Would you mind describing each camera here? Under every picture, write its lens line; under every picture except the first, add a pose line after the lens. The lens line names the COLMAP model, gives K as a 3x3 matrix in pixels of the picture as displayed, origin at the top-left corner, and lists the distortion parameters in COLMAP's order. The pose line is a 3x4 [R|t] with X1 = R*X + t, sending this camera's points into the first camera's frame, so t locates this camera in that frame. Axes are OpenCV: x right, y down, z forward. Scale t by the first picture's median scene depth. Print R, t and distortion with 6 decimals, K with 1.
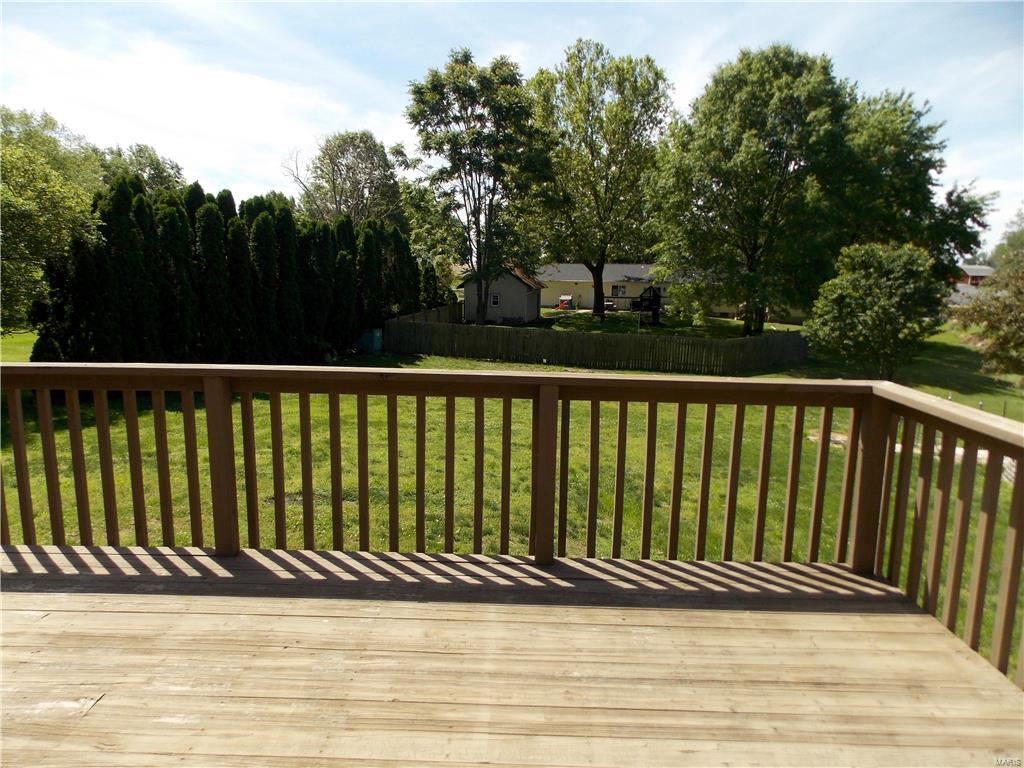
lens RADIAL K [[672.1, 0, 512.2], [0, 672.1, 375.4], [0, 0, 1]] dist [0.004361, 0.002301]
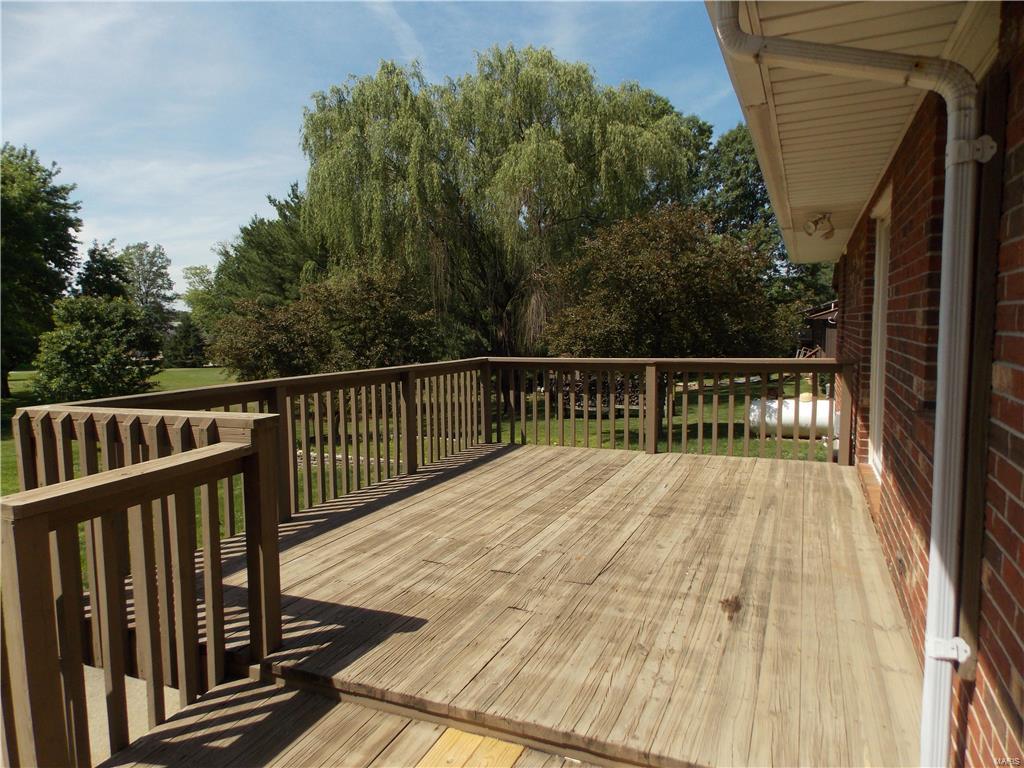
lens RADIAL K [[652.6, 0, 525.8], [0, 652.6, 370.1], [0, 0, 1]] dist [-0.066368, 0.000646]
pose [[0.387336, -0.092725, 0.917264, -0.116332], [0.164285, 0.985948, 0.030295, 0.000690], [-0.907183, 0.138958, 0.397126, 0.000850]]
